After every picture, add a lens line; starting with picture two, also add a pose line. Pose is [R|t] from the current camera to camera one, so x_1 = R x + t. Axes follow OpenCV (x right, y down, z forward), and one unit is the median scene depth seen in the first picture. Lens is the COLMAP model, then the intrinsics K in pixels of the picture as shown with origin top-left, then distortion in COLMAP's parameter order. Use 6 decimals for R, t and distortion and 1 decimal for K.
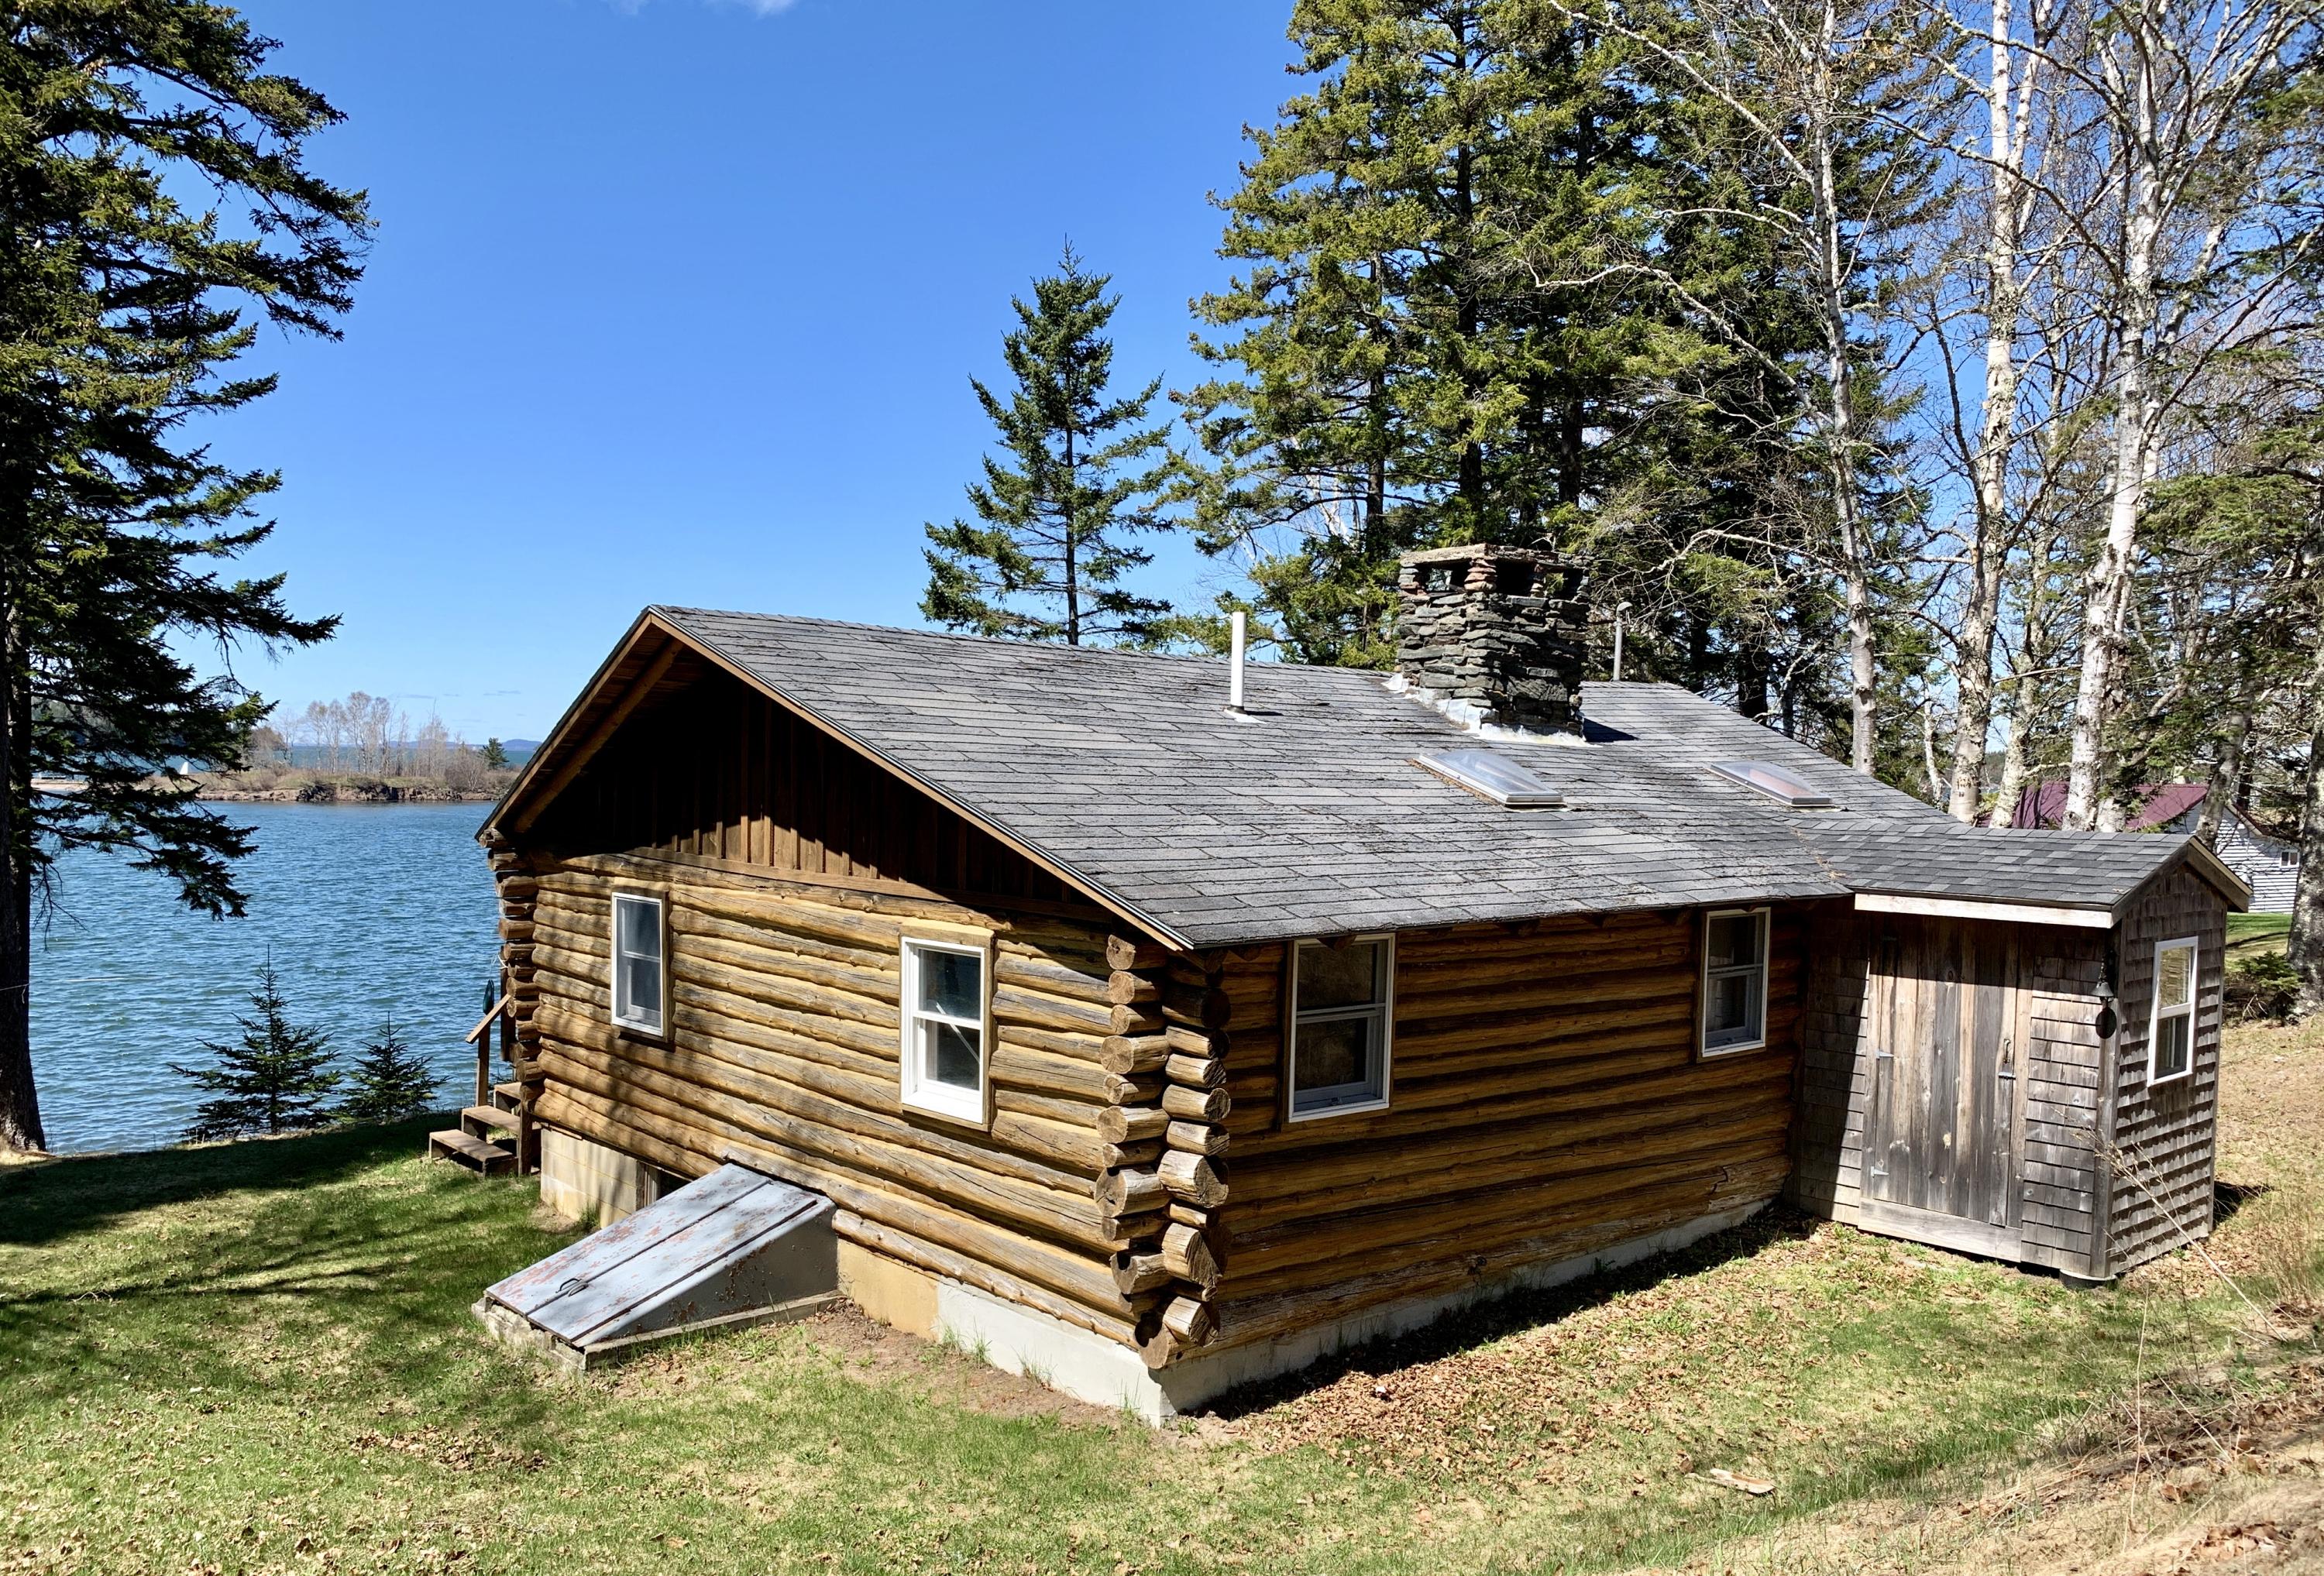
lens RADIAL K [[1760.1, 0, 1162.0], [0, 1760.1, 788.0], [0, 0, 1]] dist [0.012076, 0.004974]
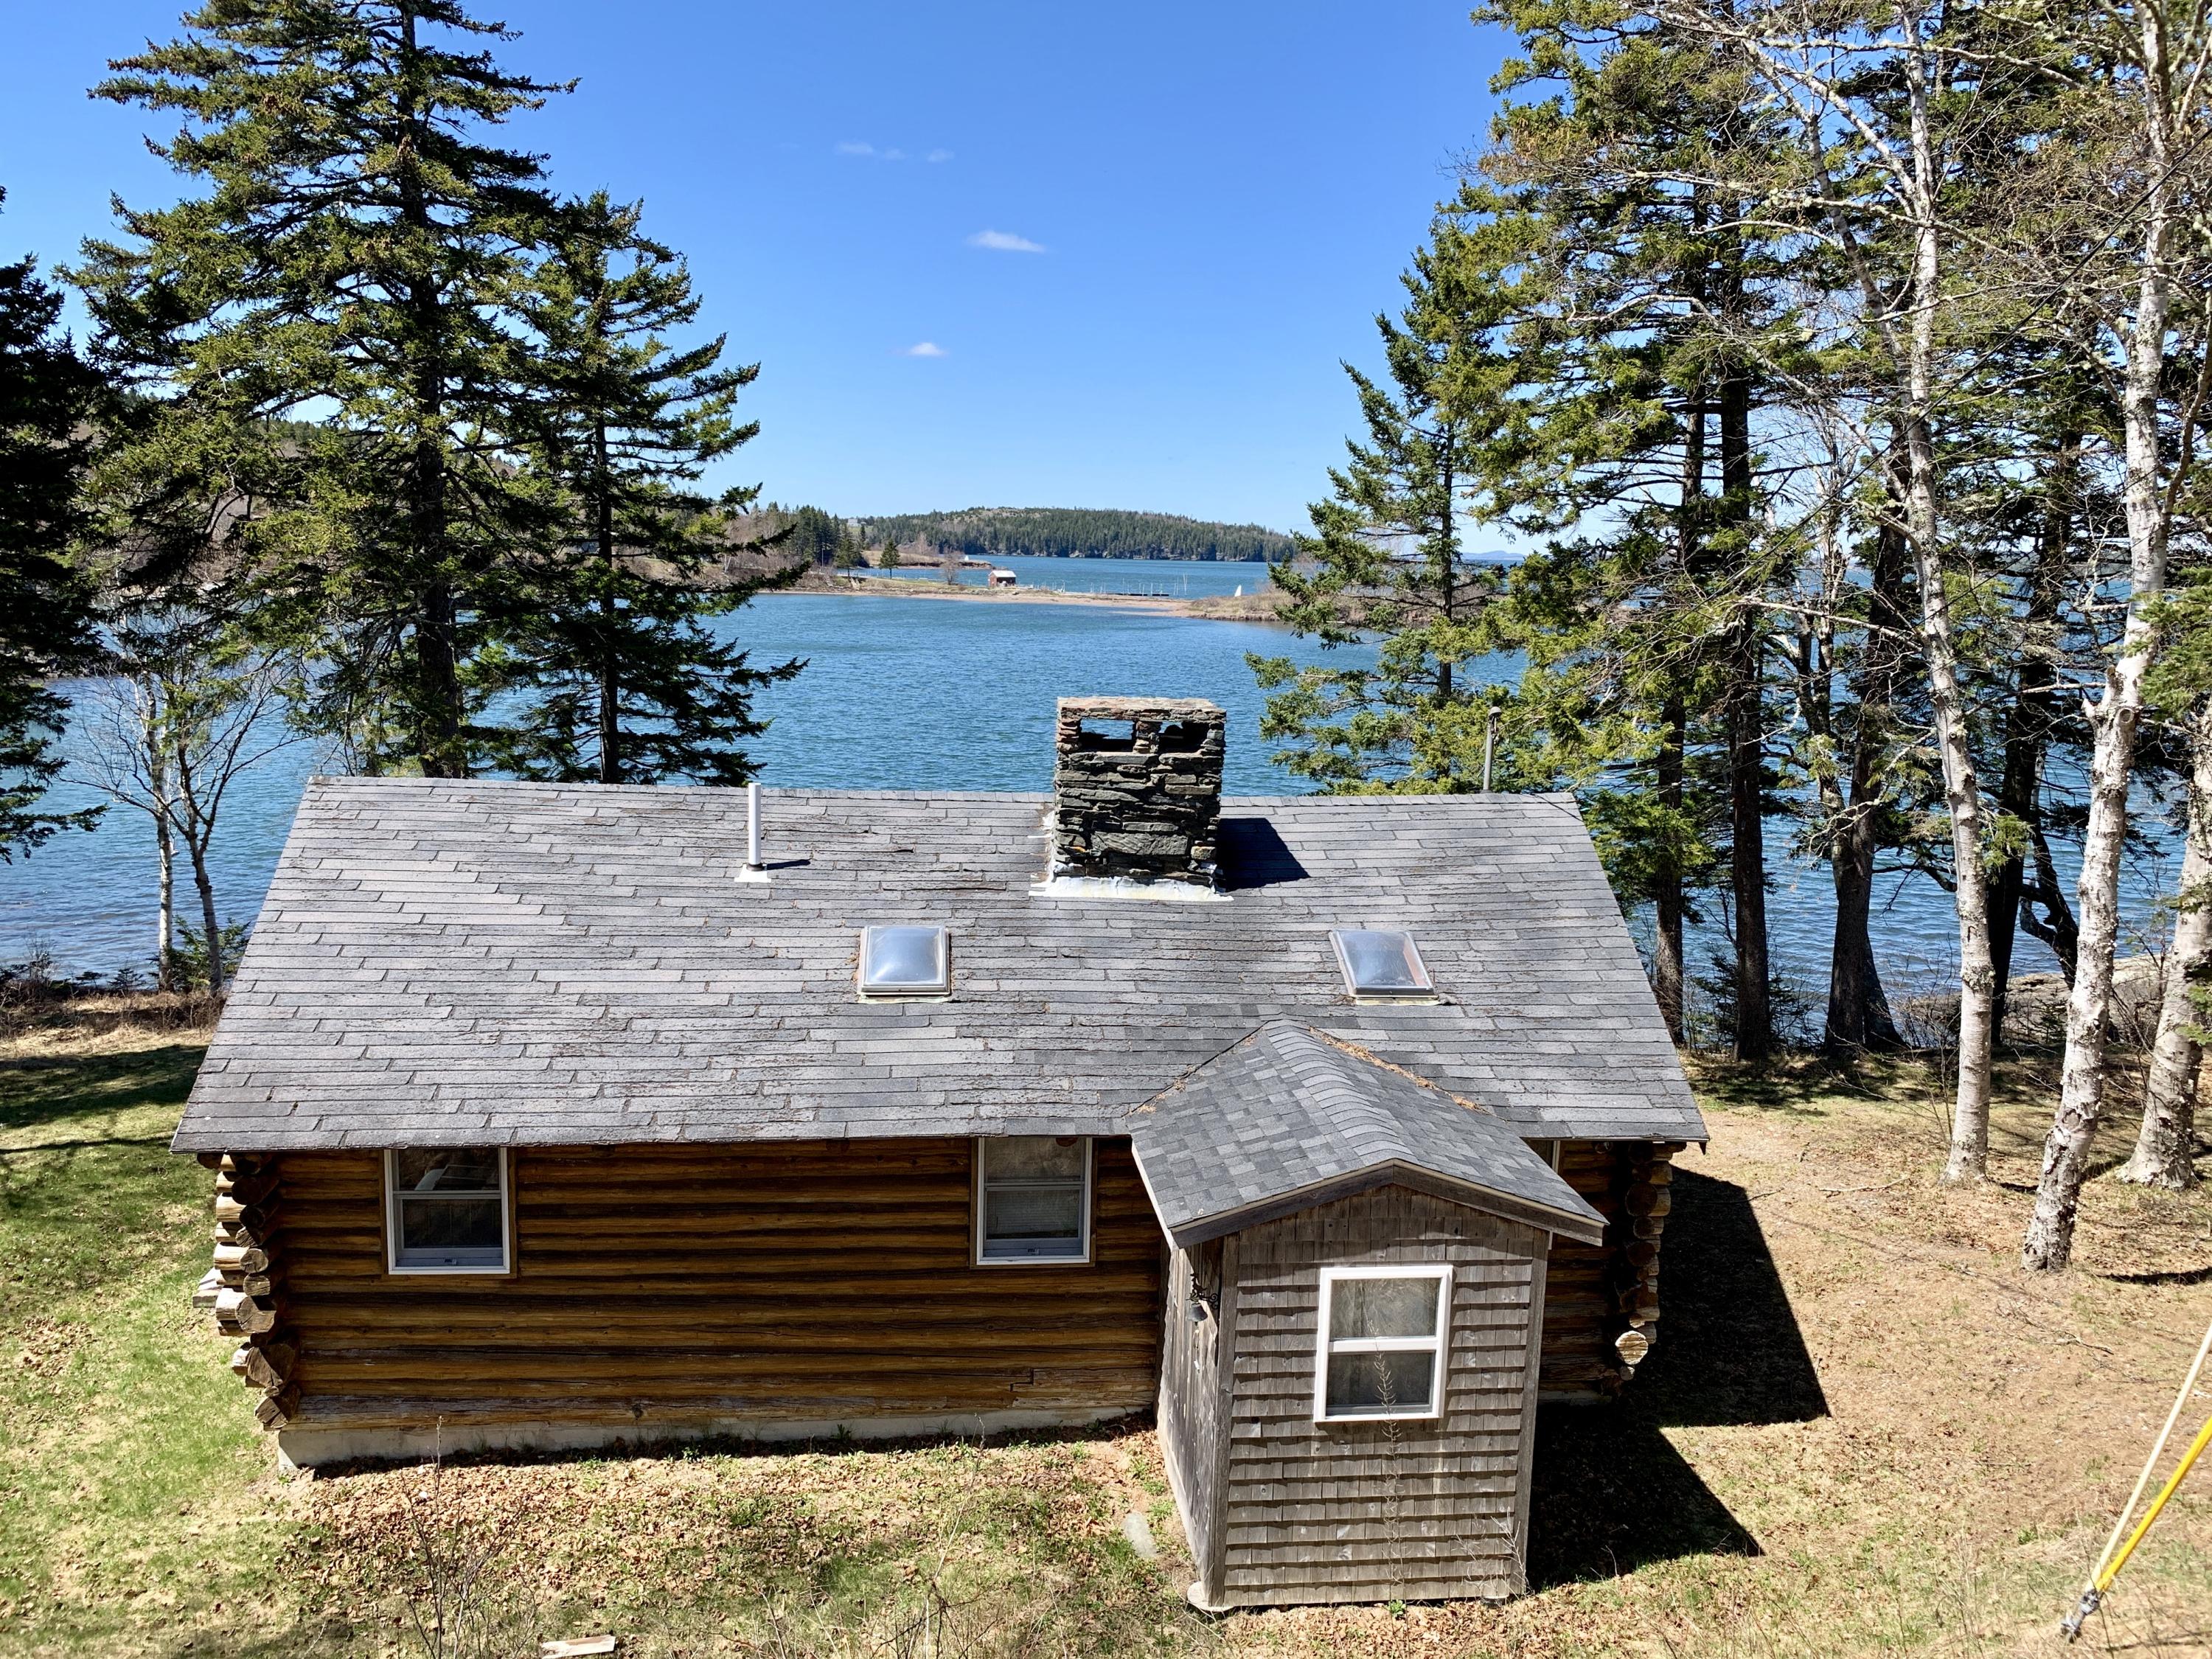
lens RADIAL K [[1685.4, 0, 1104.9], [0, 1685.4, 765.4], [0, 0, 1]] dist [0.054771, -0.001603]
pose [[0.820491, 0.075777, -0.566615, 0.868066], [-0.022308, 0.994665, 0.100719, -0.231183], [0.571224, -0.069999, 0.817804, 0.232822]]
